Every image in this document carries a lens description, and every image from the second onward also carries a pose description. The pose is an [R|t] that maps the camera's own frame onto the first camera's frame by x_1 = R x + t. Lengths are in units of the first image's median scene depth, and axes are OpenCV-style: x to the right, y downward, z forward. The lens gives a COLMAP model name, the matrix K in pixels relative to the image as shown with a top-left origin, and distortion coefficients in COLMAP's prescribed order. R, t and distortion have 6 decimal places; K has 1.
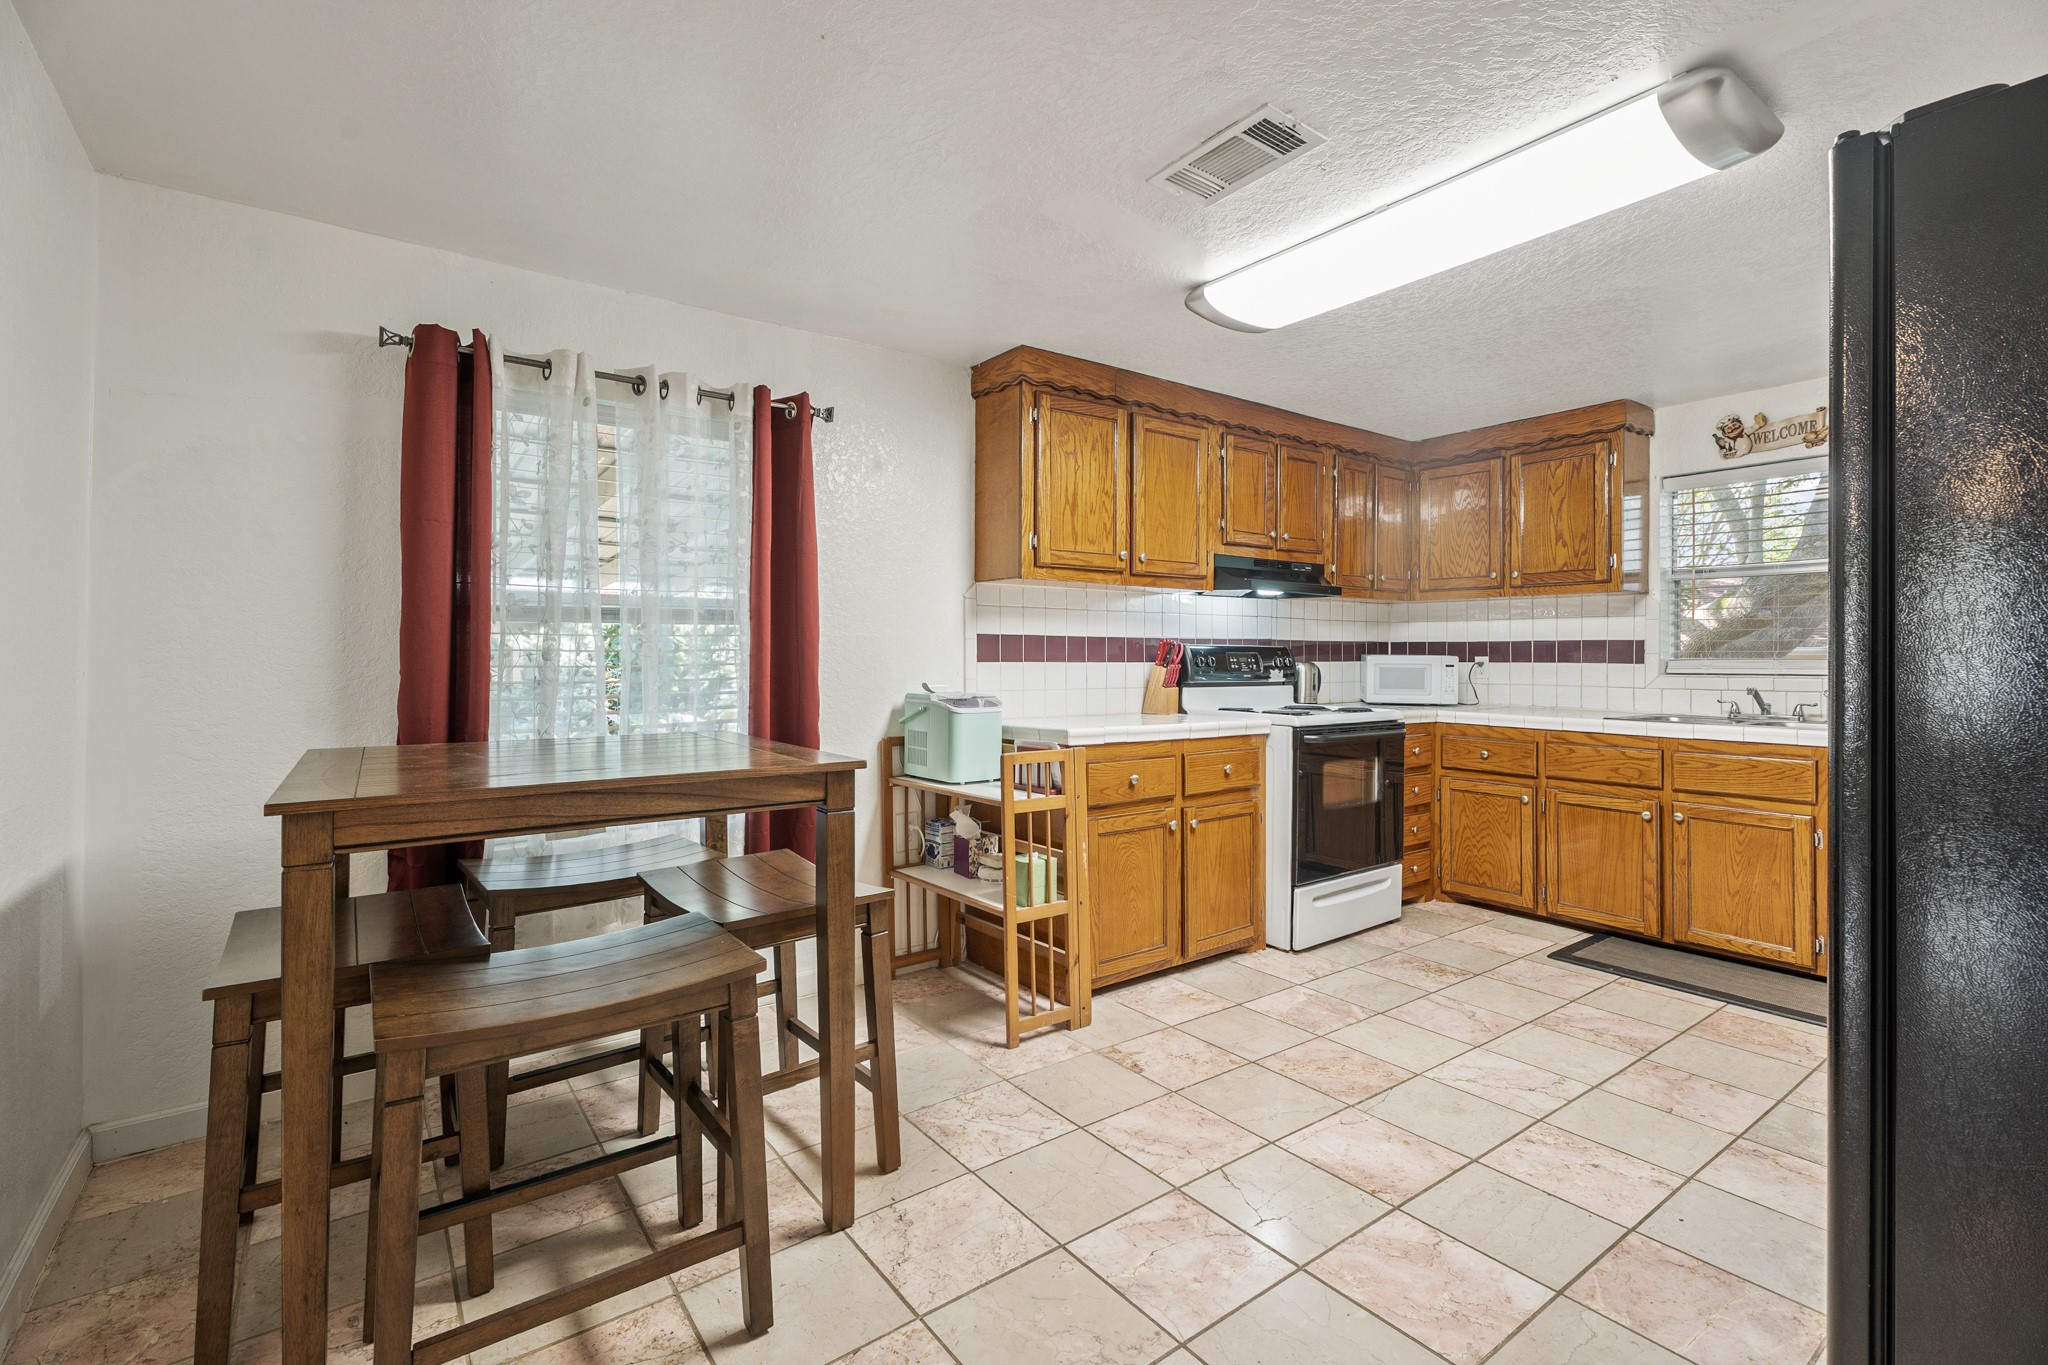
lens RADIAL K [[922.0, 0, 1020.6], [0, 922.0, 656.6], [0, 0, 1]] dist [0.000654, 0.000109]
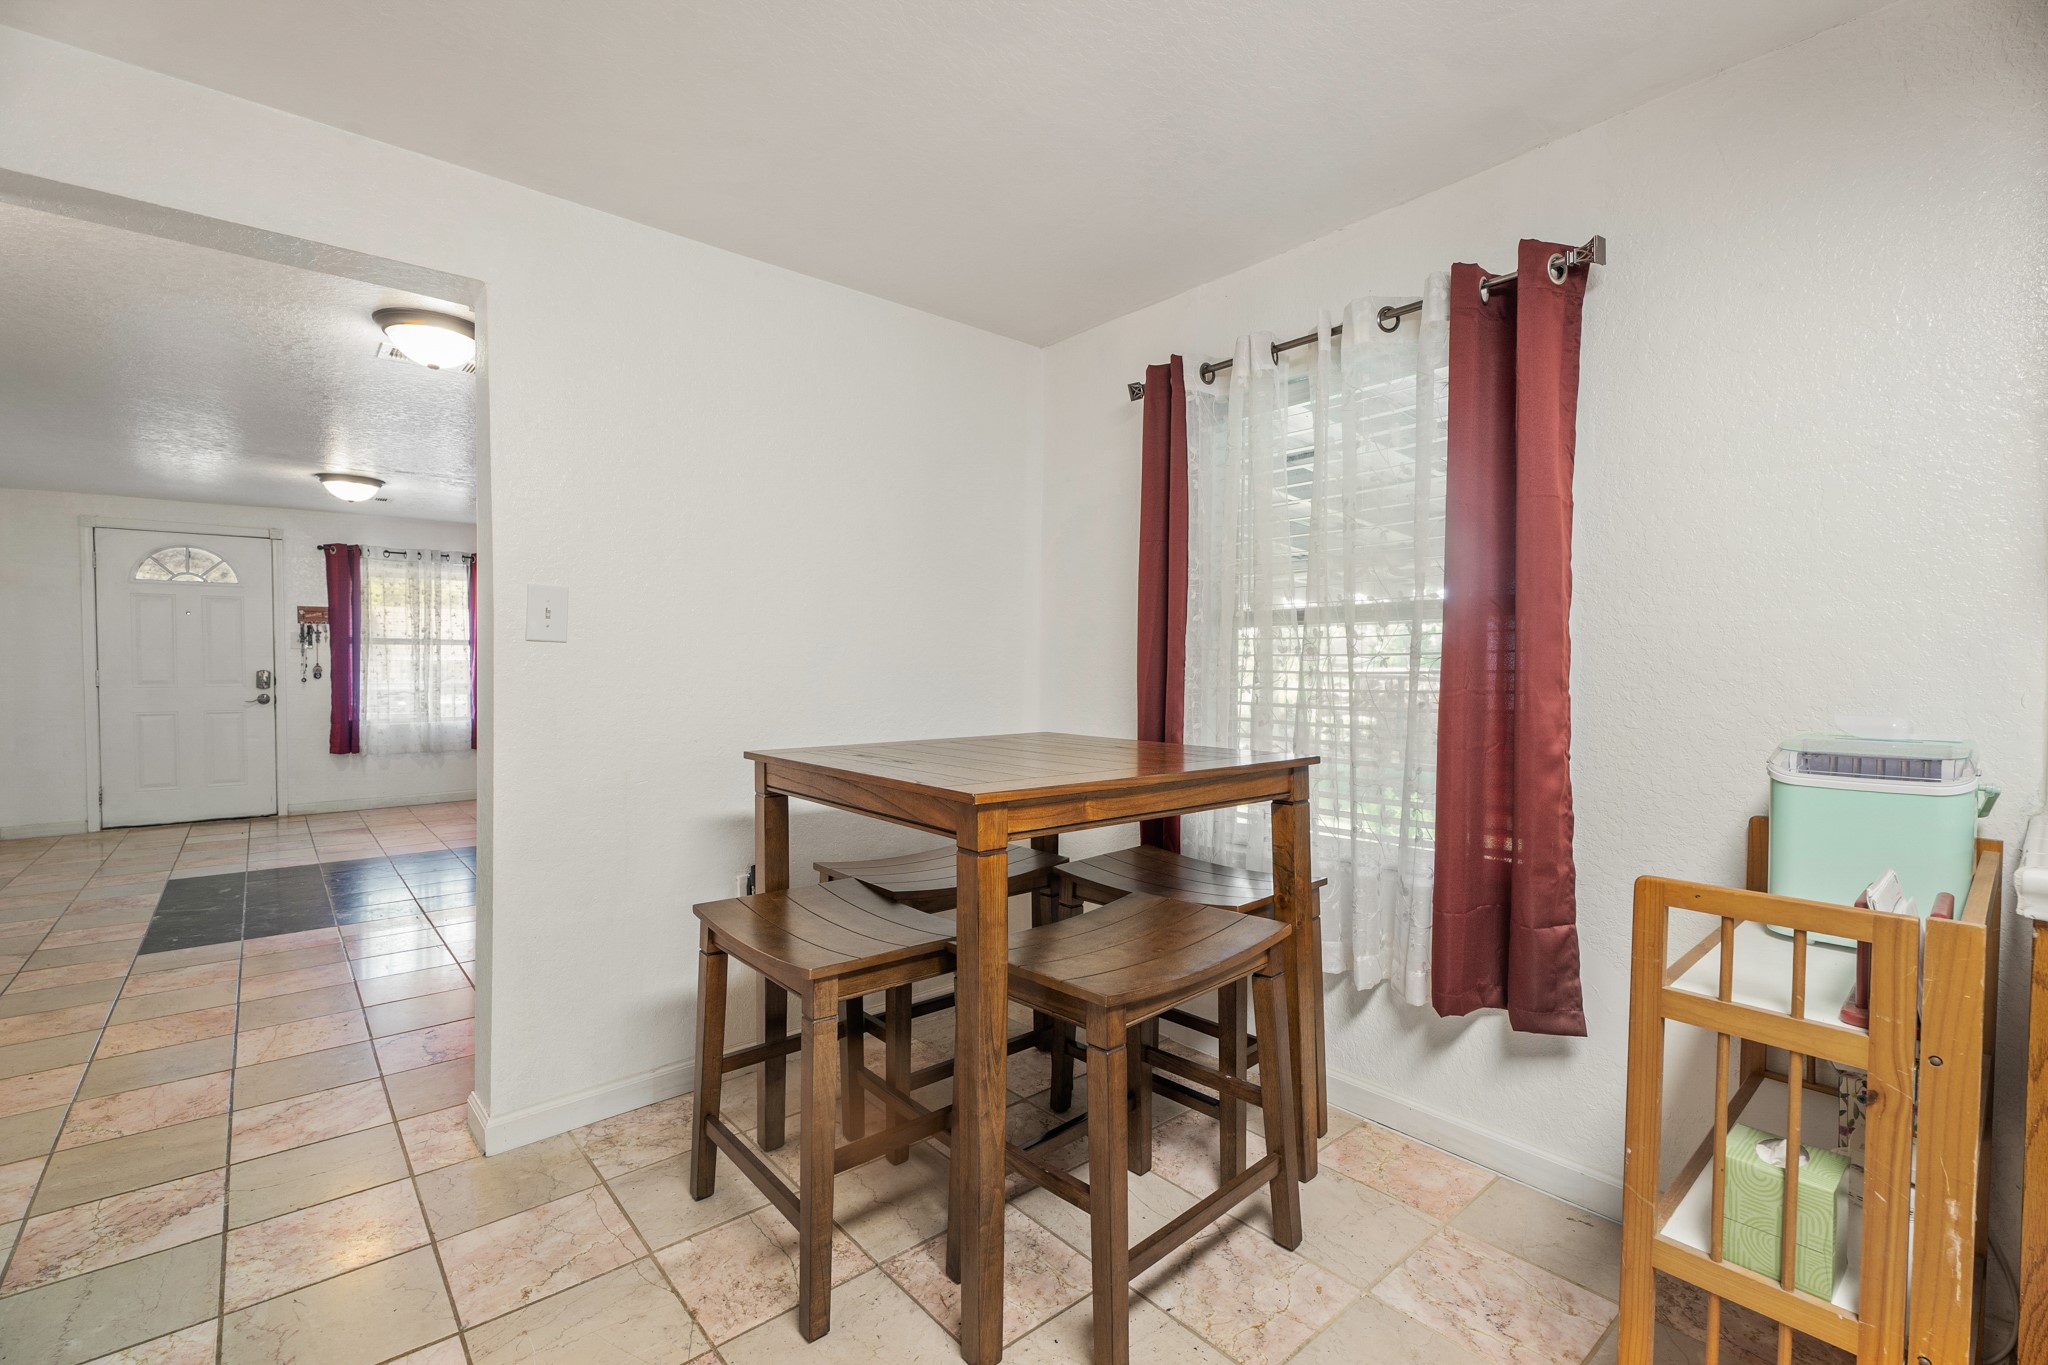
lens RADIAL K [[902.5, 0, 1024.0], [0, 902.5, 682.5], [0, 0, 1]] dist [-0.002016, -0.000106]
pose [[0.065559, 0.021410, -0.997619, 0.297392], [0.002710, 0.999762, 0.021634, 0.000754], [0.997845, -0.004122, 0.065485, 0.501174]]
